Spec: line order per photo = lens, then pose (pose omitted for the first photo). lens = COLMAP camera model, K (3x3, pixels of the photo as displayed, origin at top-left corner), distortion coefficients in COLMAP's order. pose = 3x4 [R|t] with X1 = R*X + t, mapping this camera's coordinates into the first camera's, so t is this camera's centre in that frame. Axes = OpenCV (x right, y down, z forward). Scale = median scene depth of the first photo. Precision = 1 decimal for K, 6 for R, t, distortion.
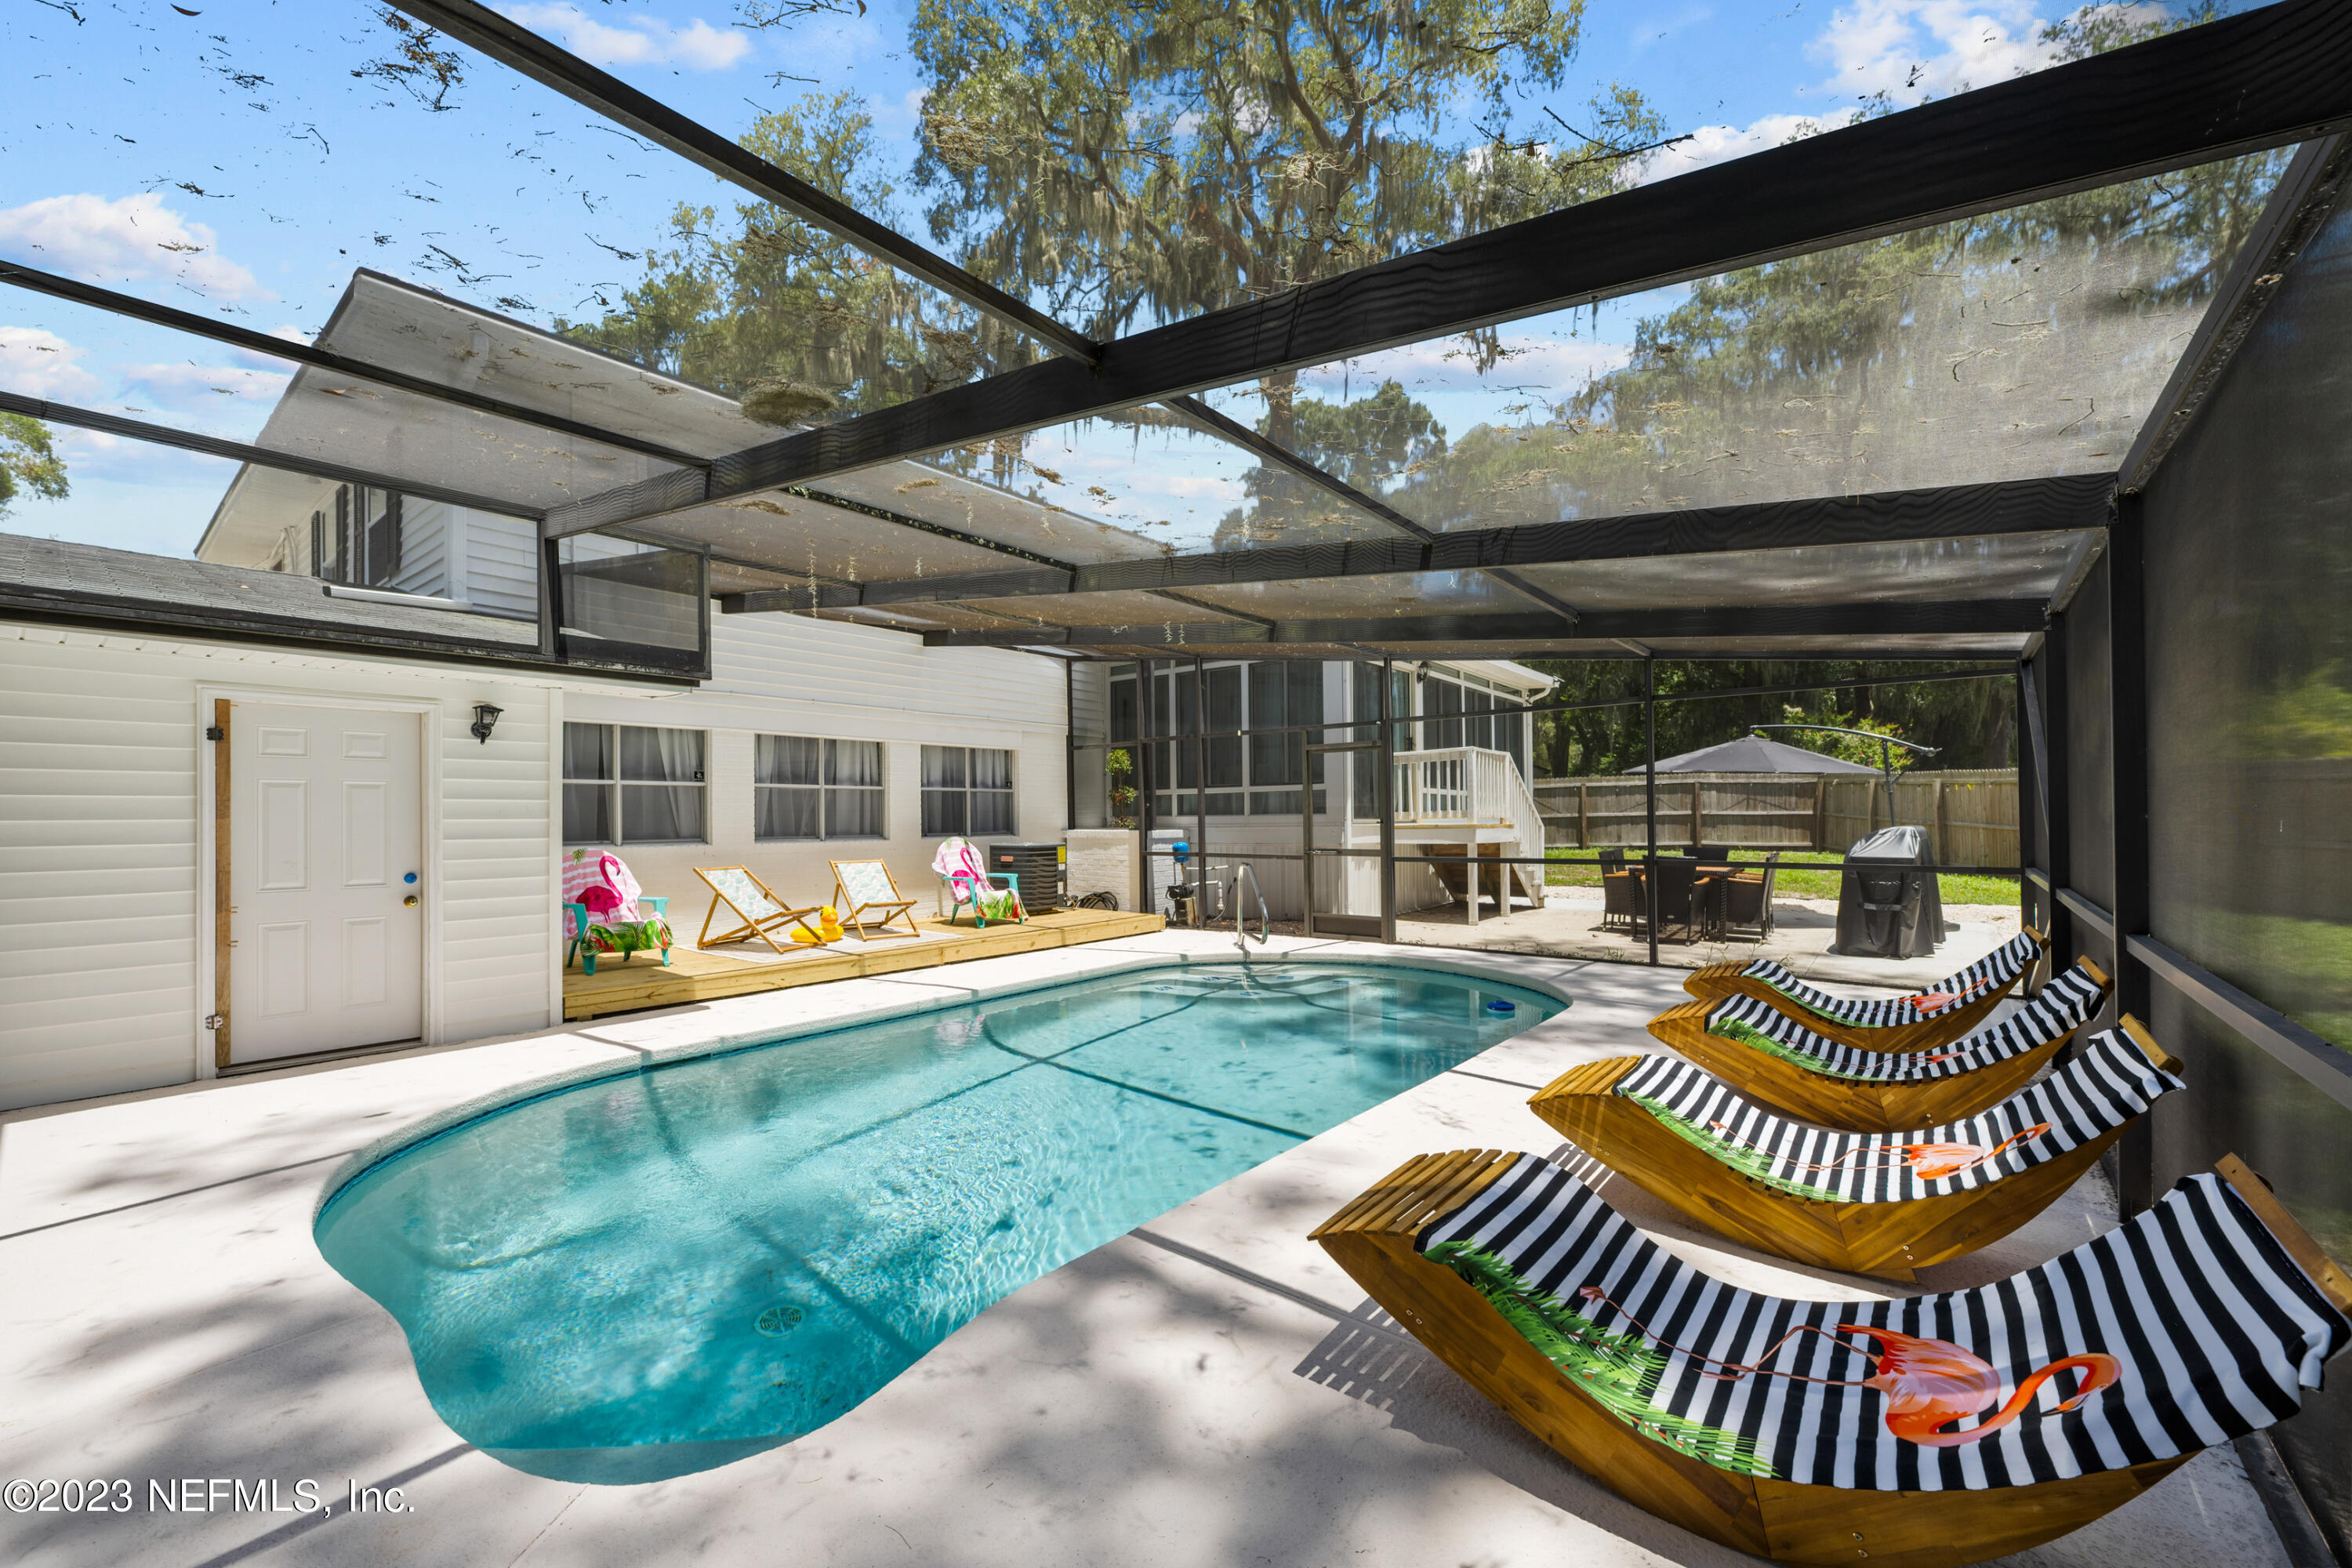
lens RADIAL K [[957.8, 0, 1175.1], [0, 957.8, 826.4], [0, 0, 1]] dist [-0.001377, 0.000238]
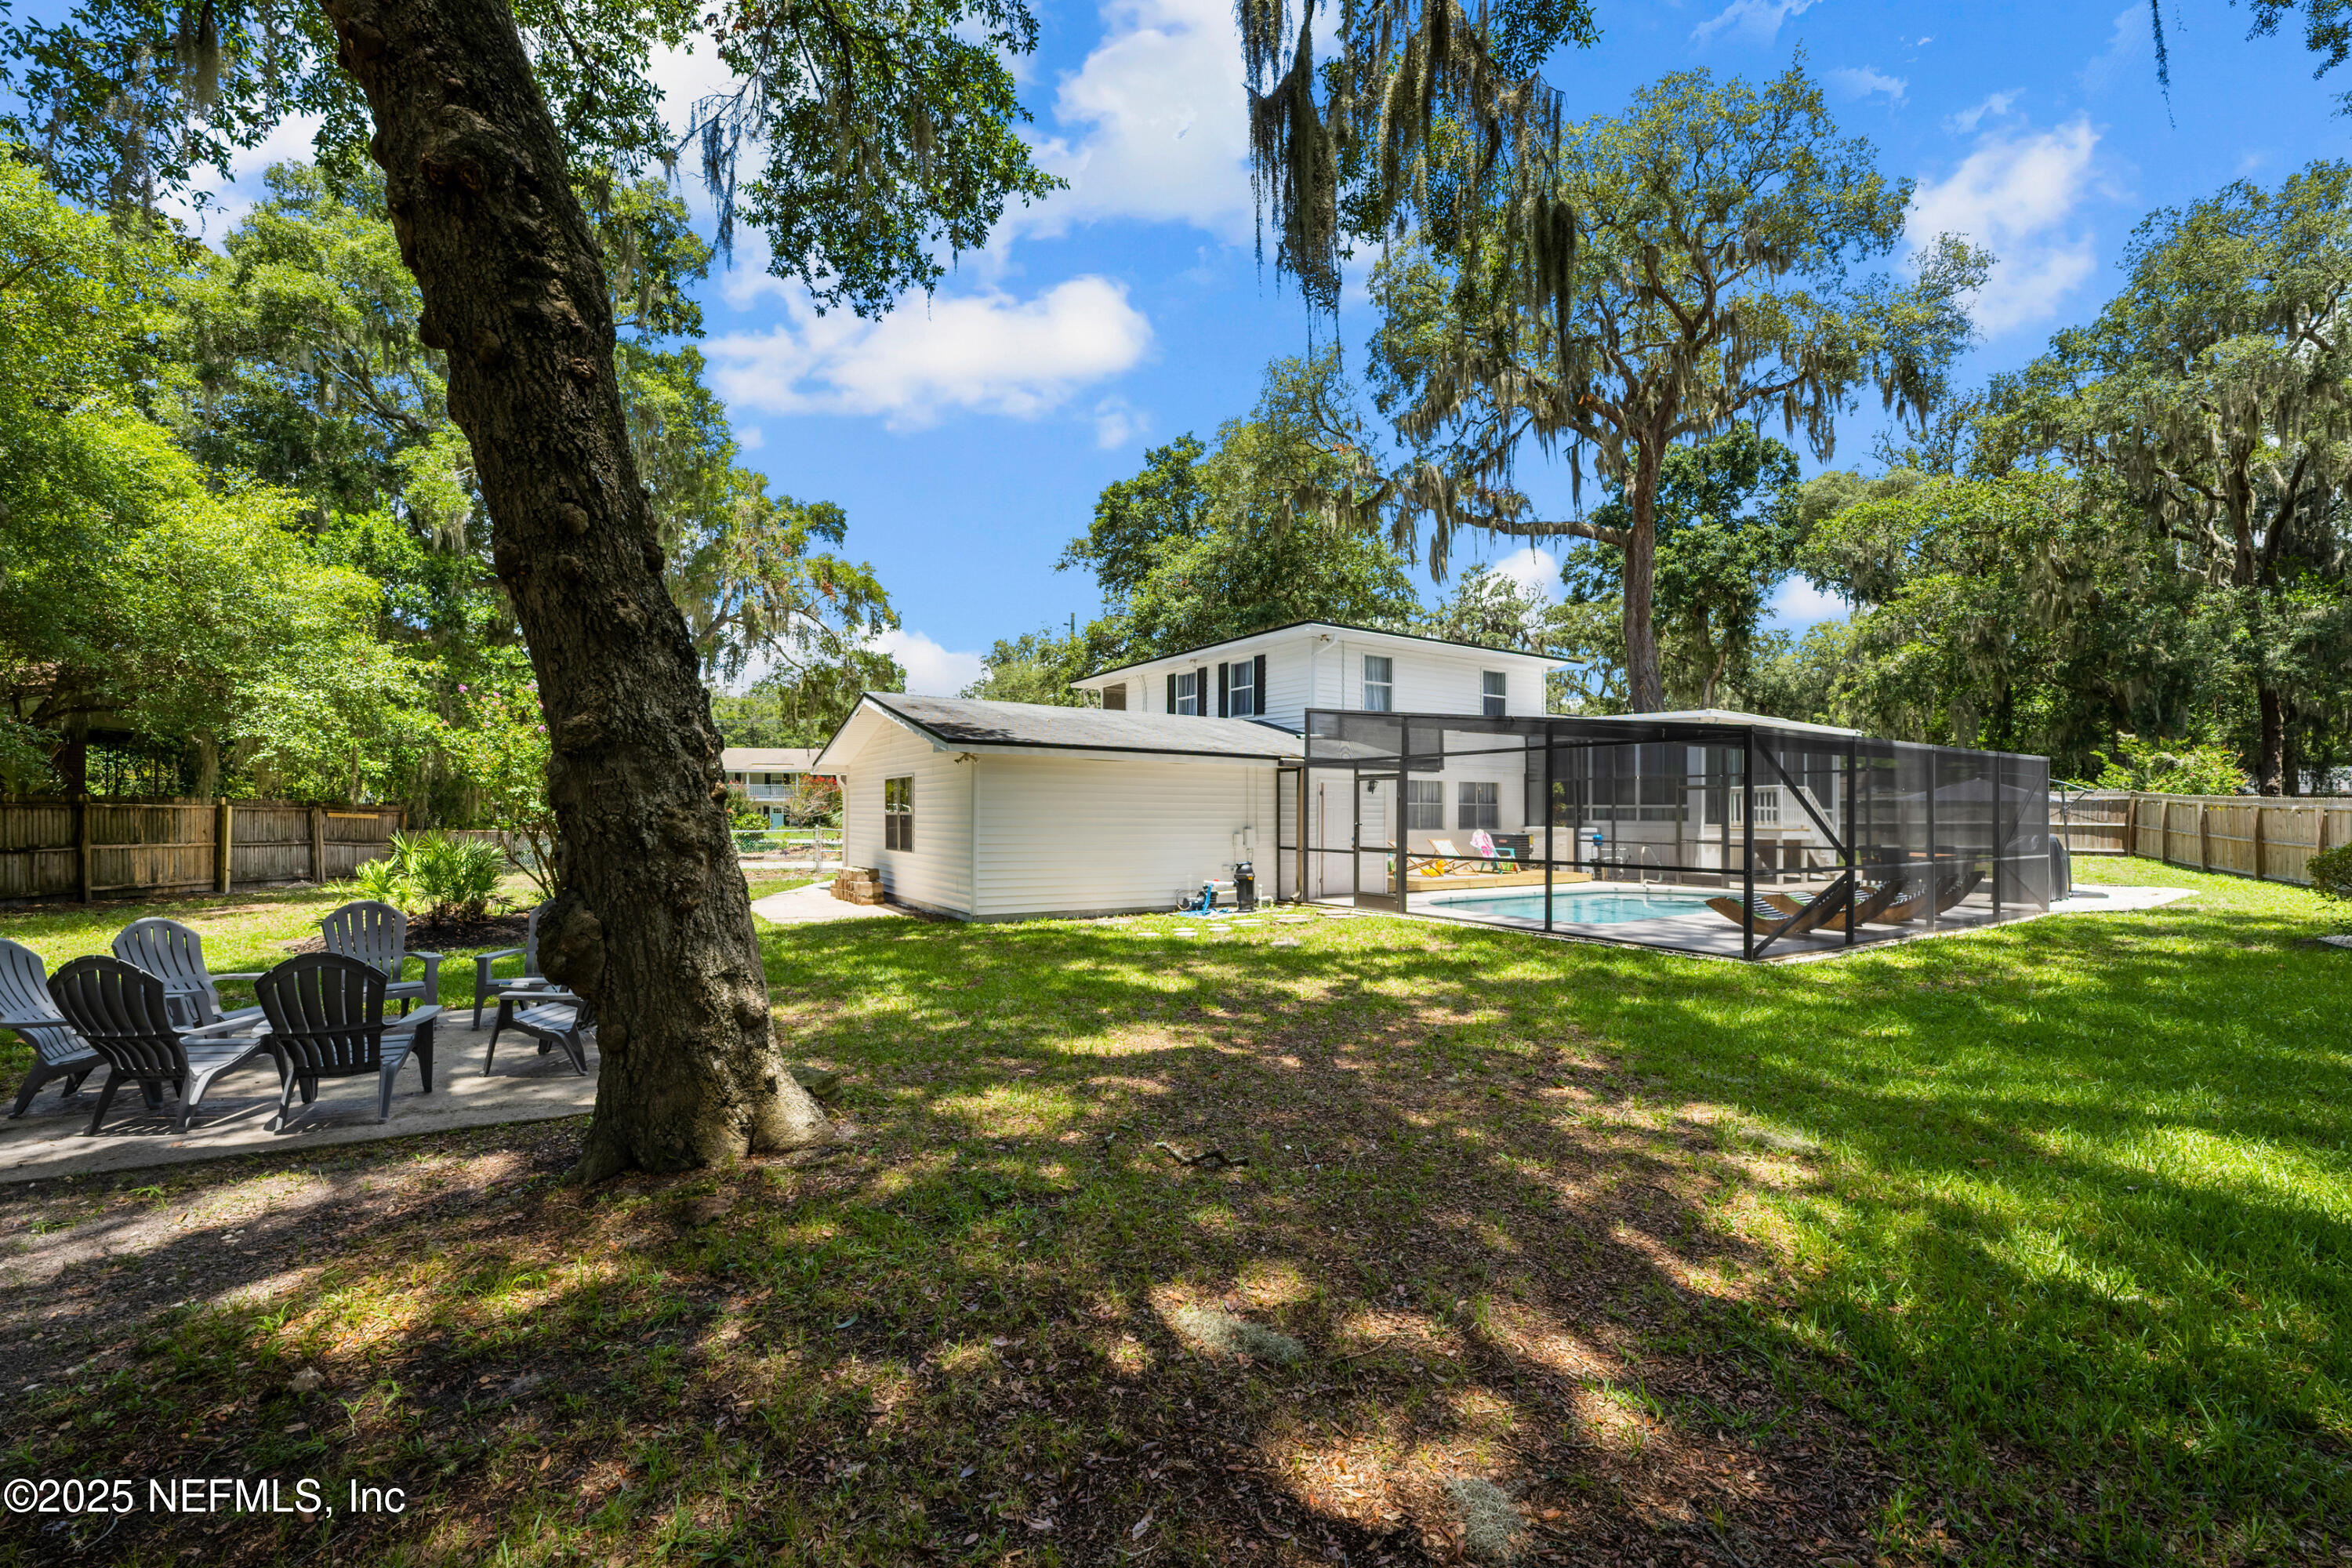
lens RADIAL K [[957.8, 0, 1169.1], [0, 957.8, 799.4], [0, 0, 1]] dist [-0.001377, 0.000238]
pose [[0.950150, 0.014245, -0.311468, -0.210463], [-0.020614, 0.999640, -0.017164, -0.002549], [0.311111, 0.022729, 0.950102, -1.023883]]
